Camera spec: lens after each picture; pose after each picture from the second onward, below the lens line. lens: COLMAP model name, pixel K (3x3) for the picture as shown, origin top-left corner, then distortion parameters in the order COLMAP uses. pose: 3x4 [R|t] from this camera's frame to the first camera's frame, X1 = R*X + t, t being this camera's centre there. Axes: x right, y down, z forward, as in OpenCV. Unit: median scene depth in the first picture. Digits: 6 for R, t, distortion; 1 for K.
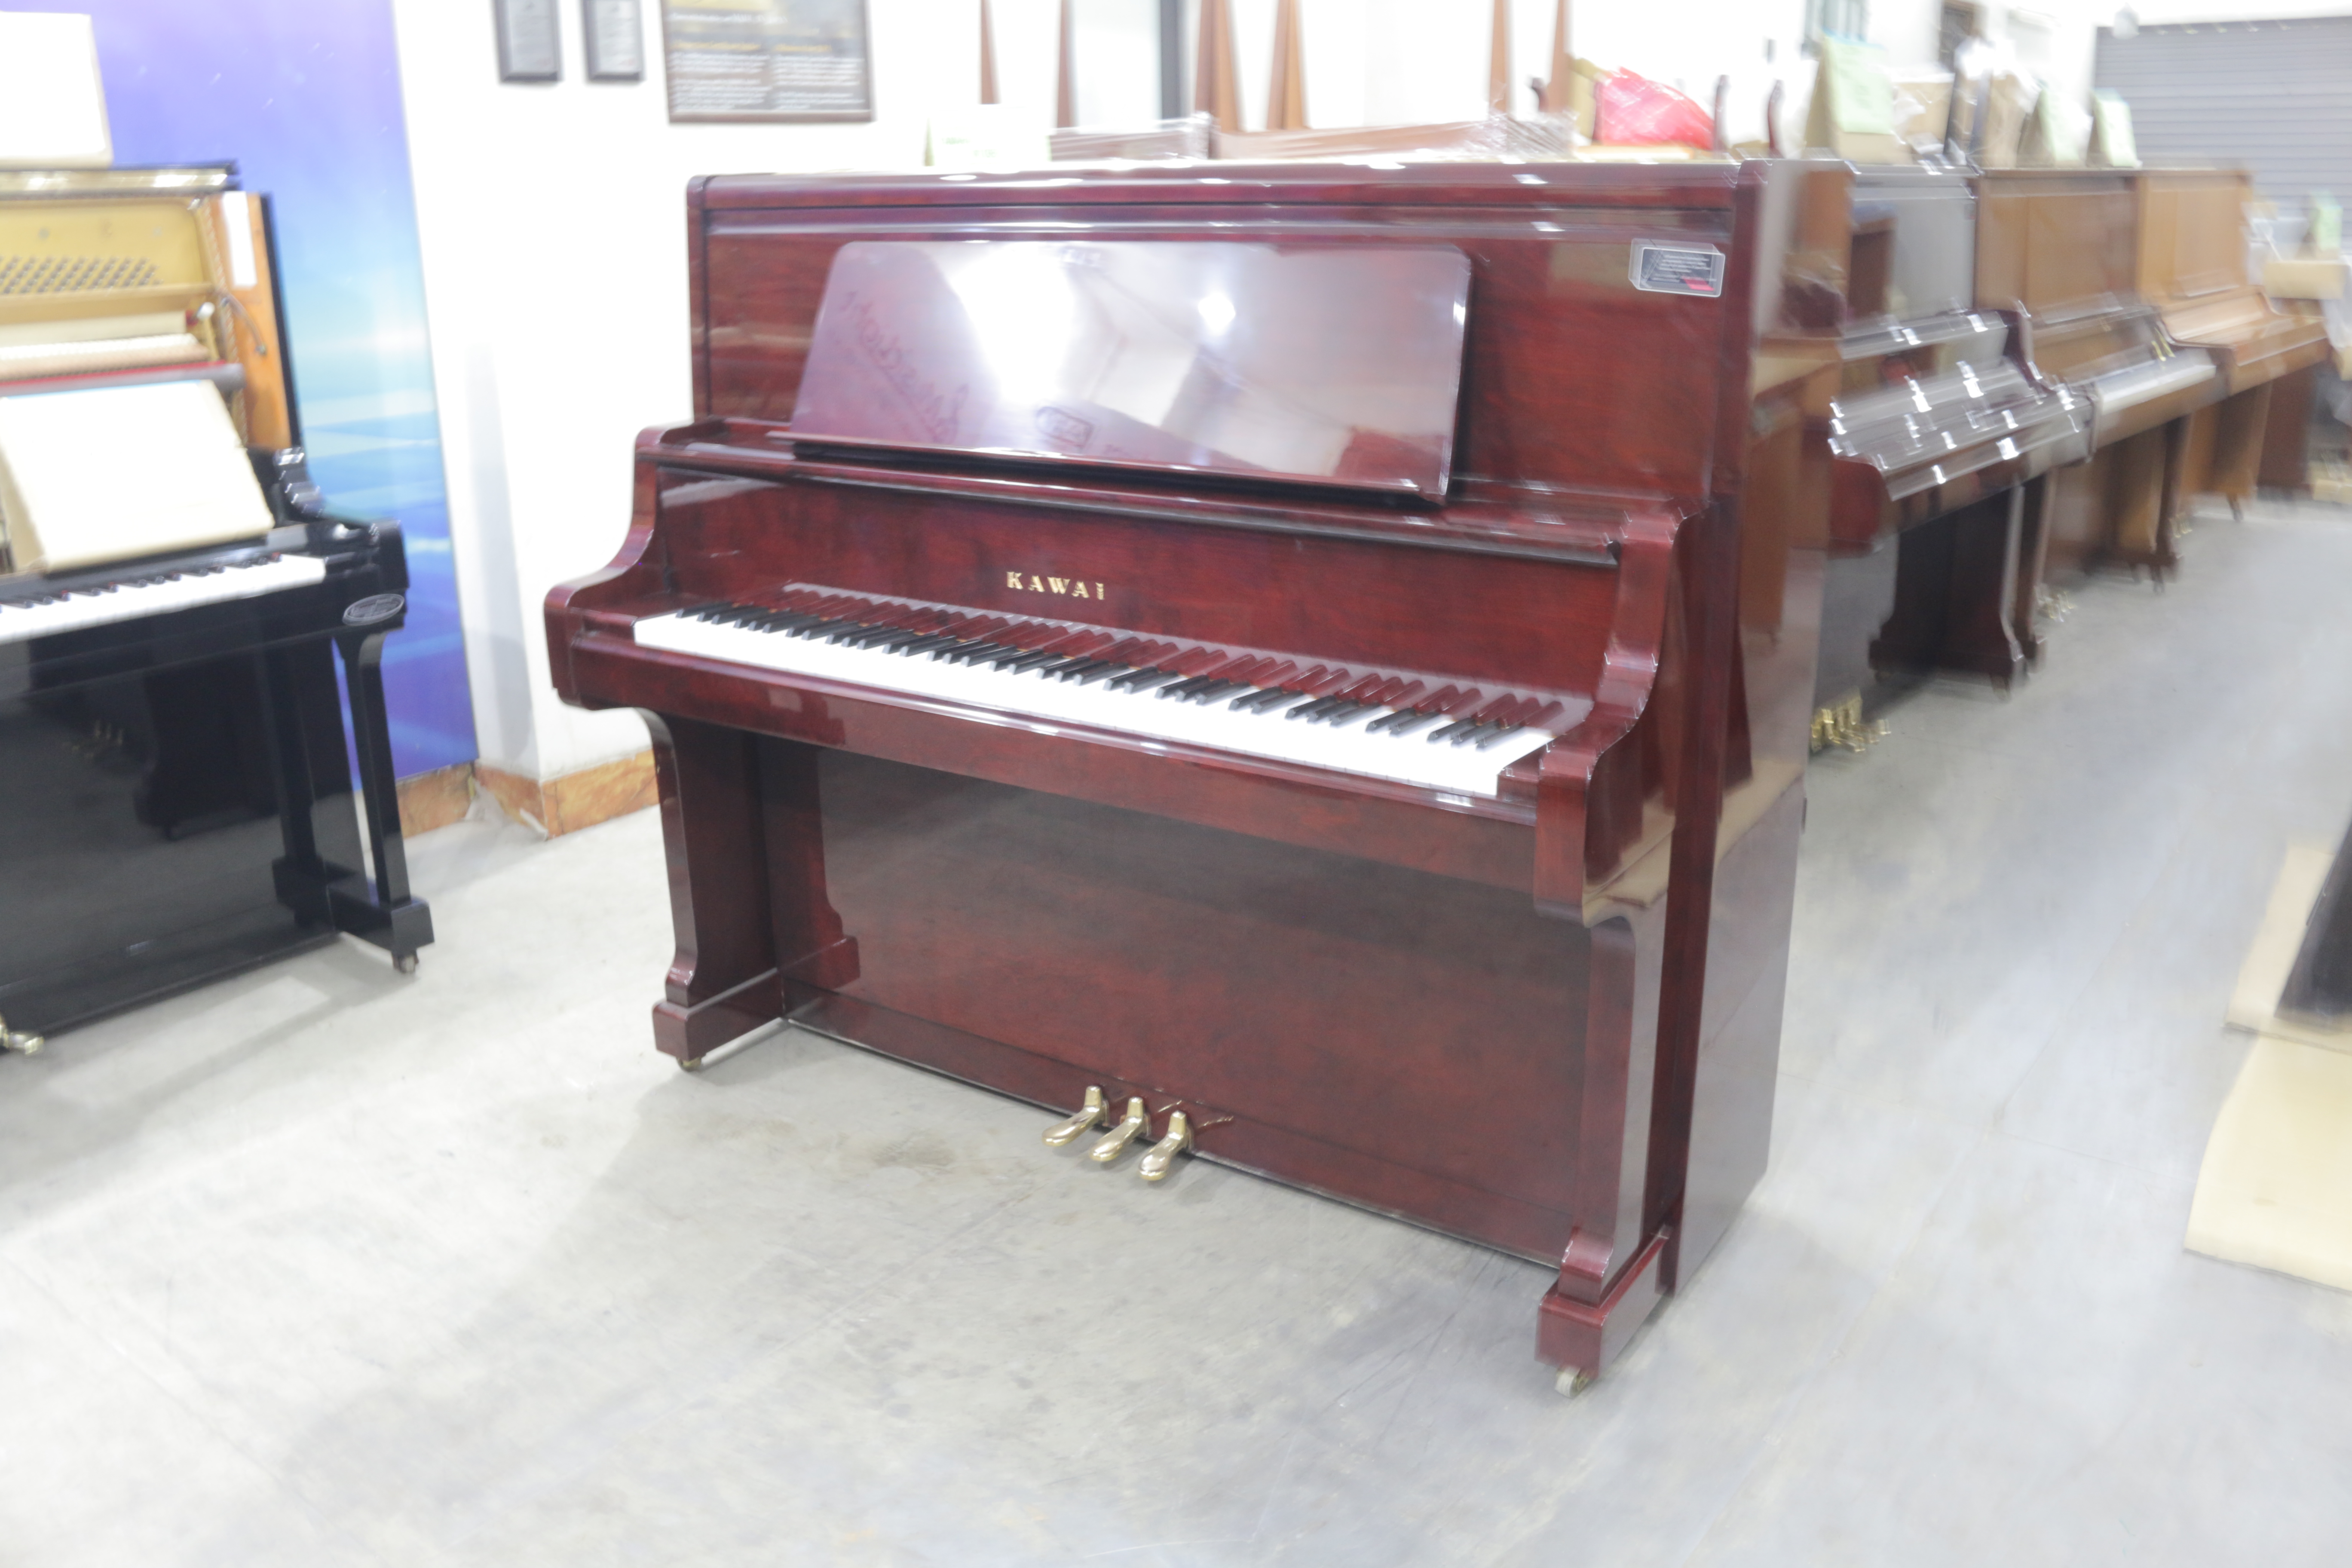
lens RADIAL K [[1905.9, 0, 1174.3], [0, 1905.9, 783.1], [0, 0, 1]] dist [-0.108140, 0.033704]
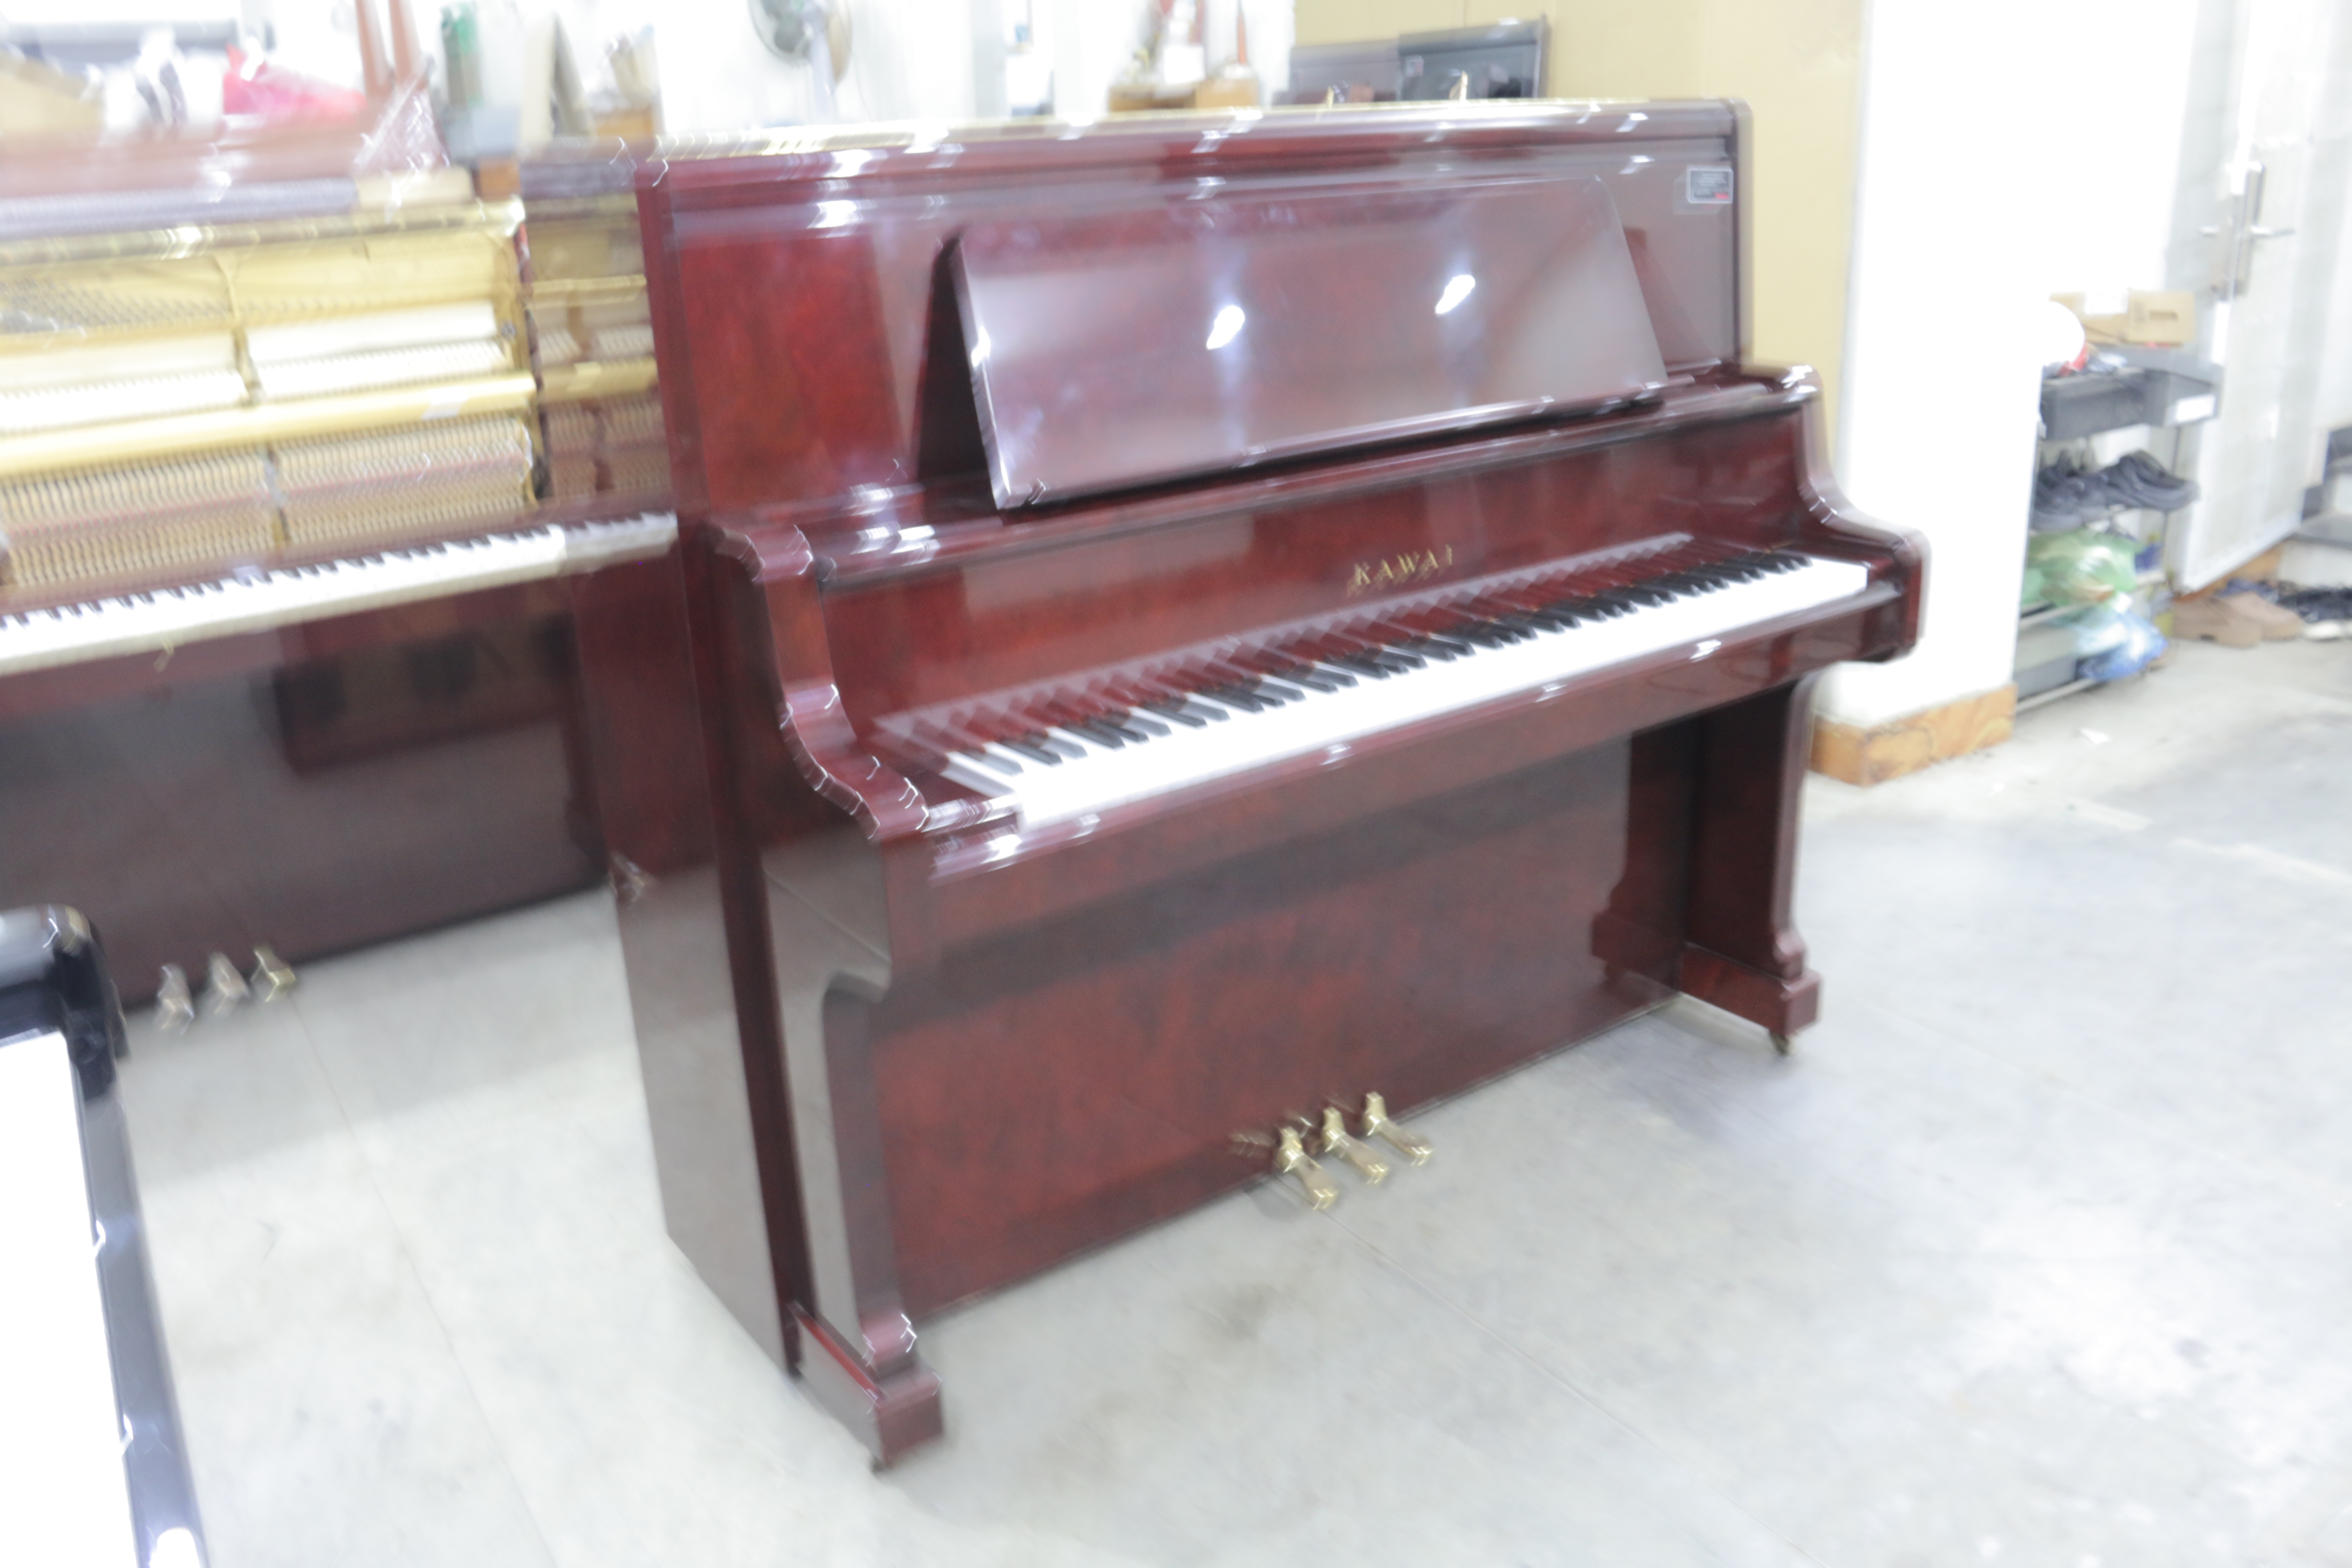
lens RADIAL K [[1905.9, 0, 1197.8], [0, 1905.9, 784.4], [0, 0, 1]] dist [-0.108140, 0.033704]
pose [[0.333028, -0.317112, 0.887993, -0.789110], [0.320085, 0.923850, 0.209874, -0.193133], [-0.886926, 0.214339, 0.409171, 0.612518]]
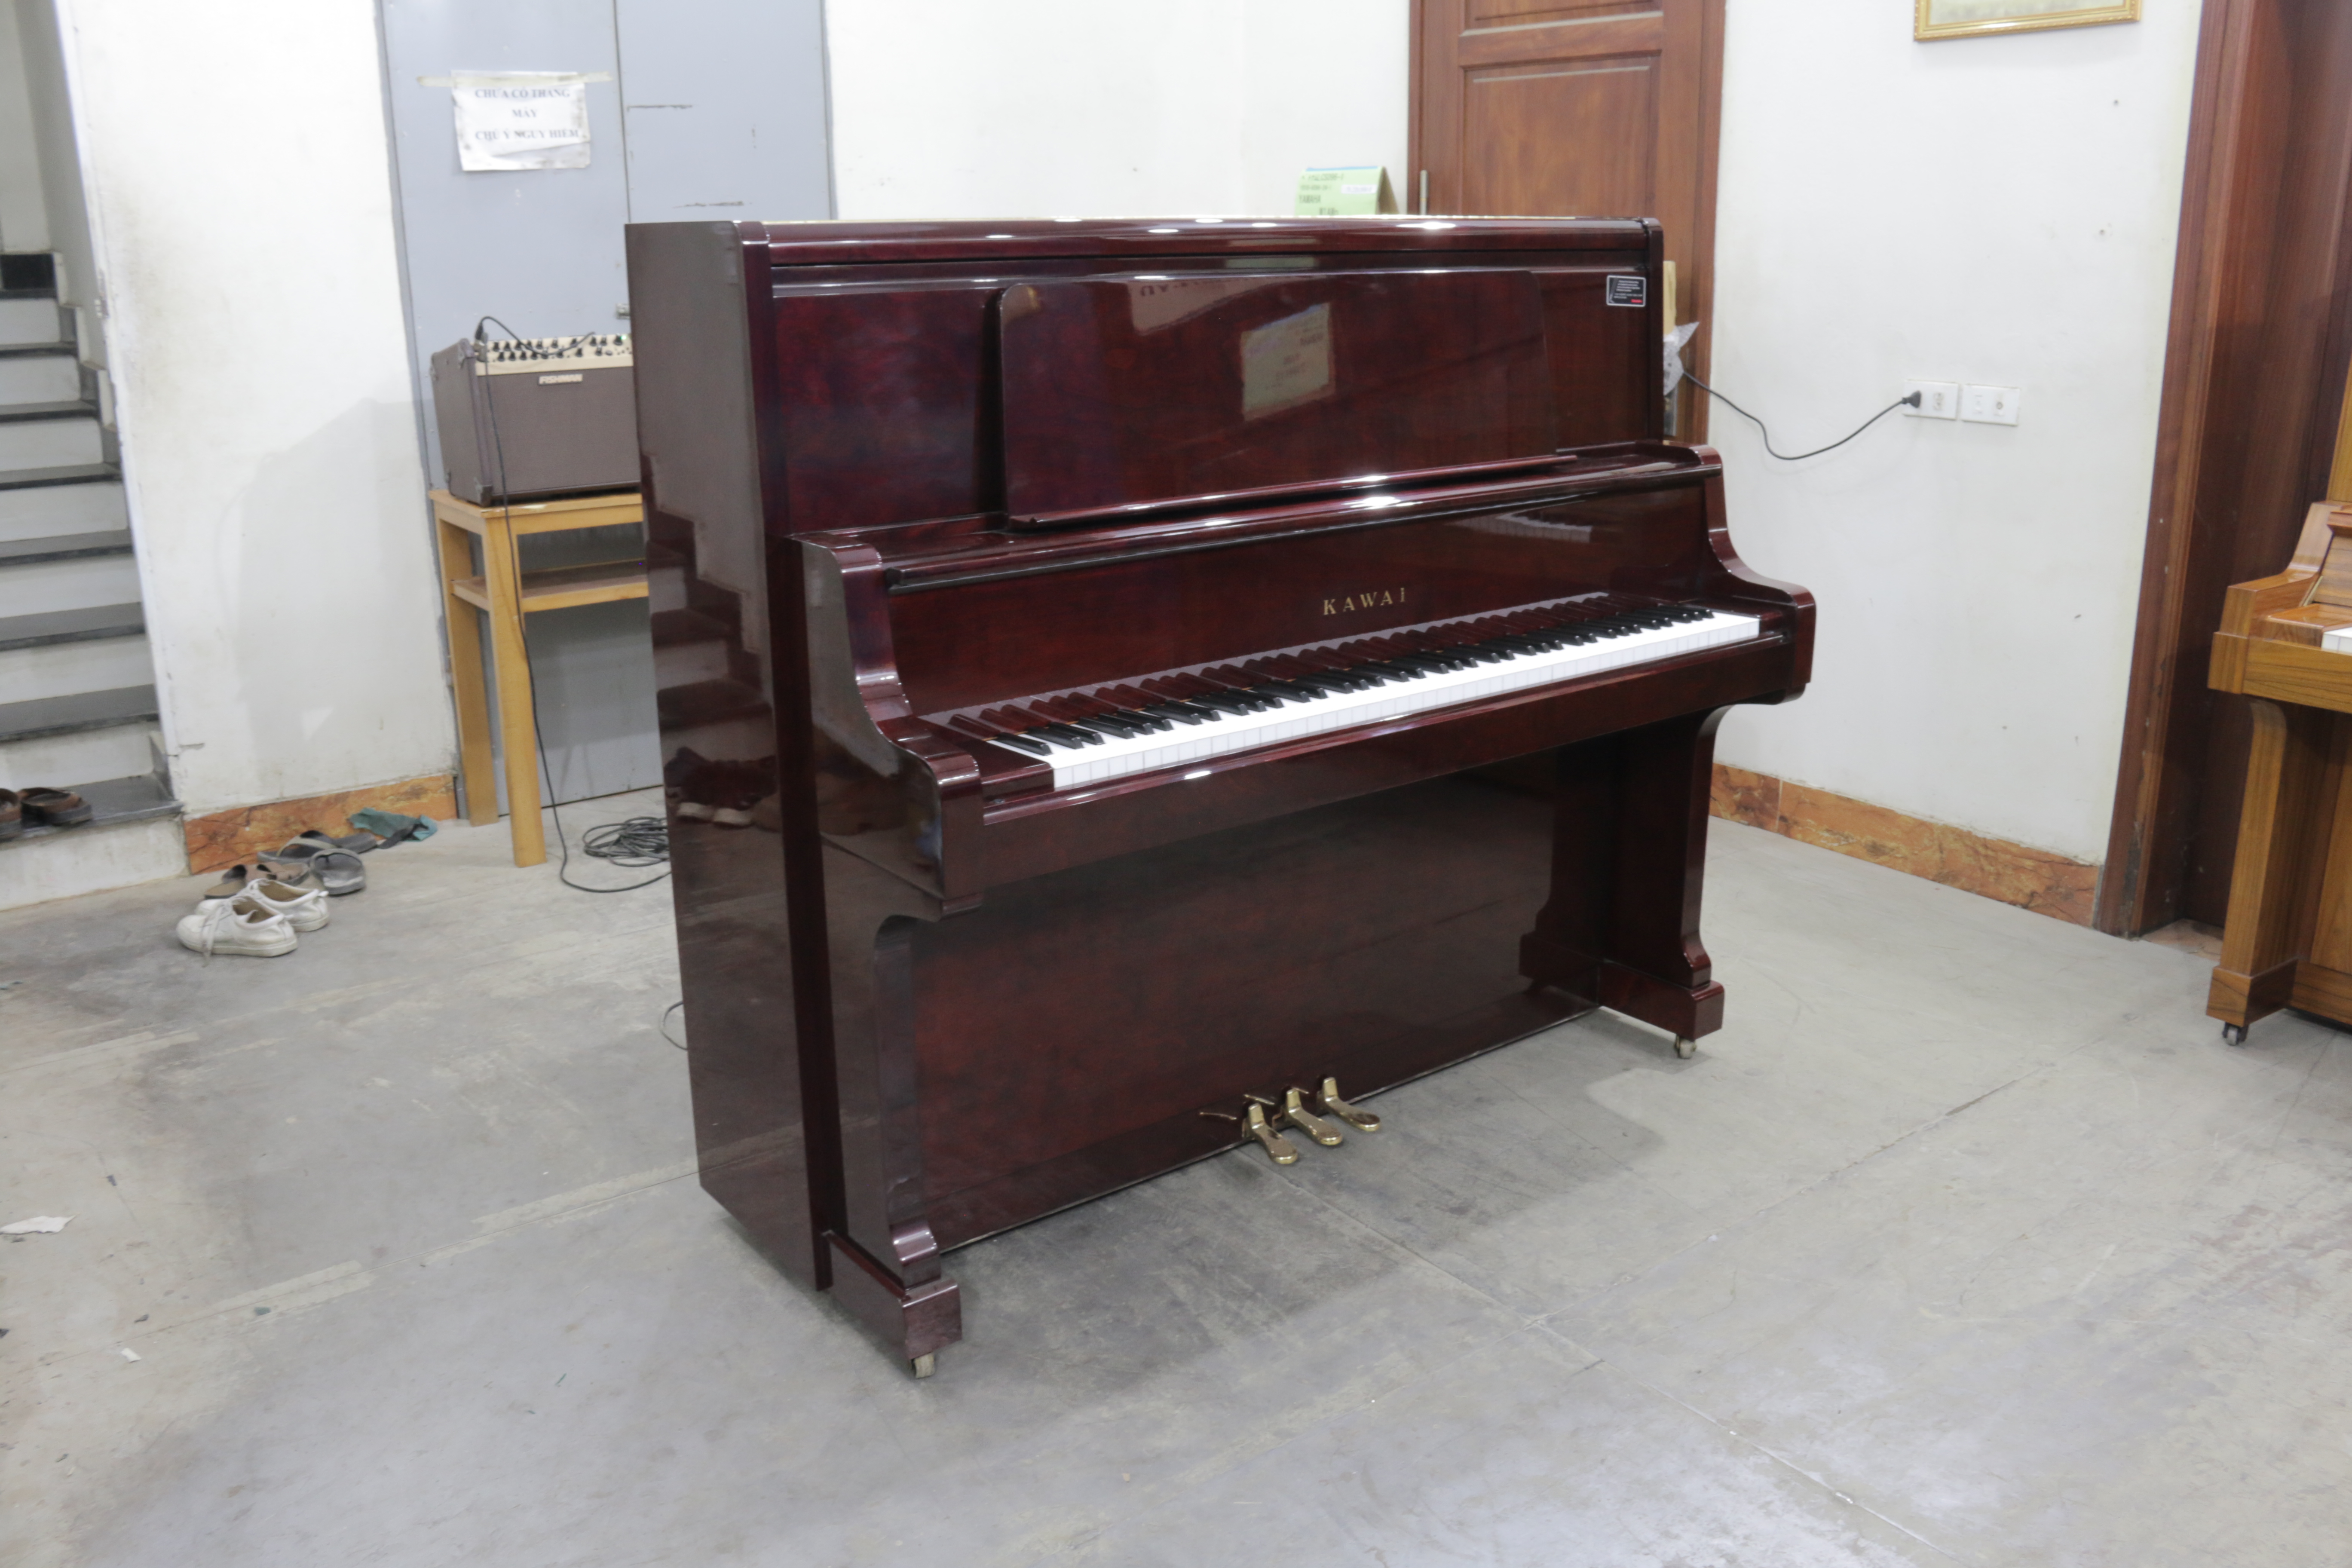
lens RADIAL K [[1905.9, 0, 1182.1], [0, 1905.9, 775.4], [0, 0, 1]] dist [-0.108140, 0.033704]
pose [[0.314291, -0.254808, 0.914491, -0.927194], [0.296702, 0.941413, 0.160339, -0.179425], [-0.901770, 0.220939, 0.371480, 0.594636]]
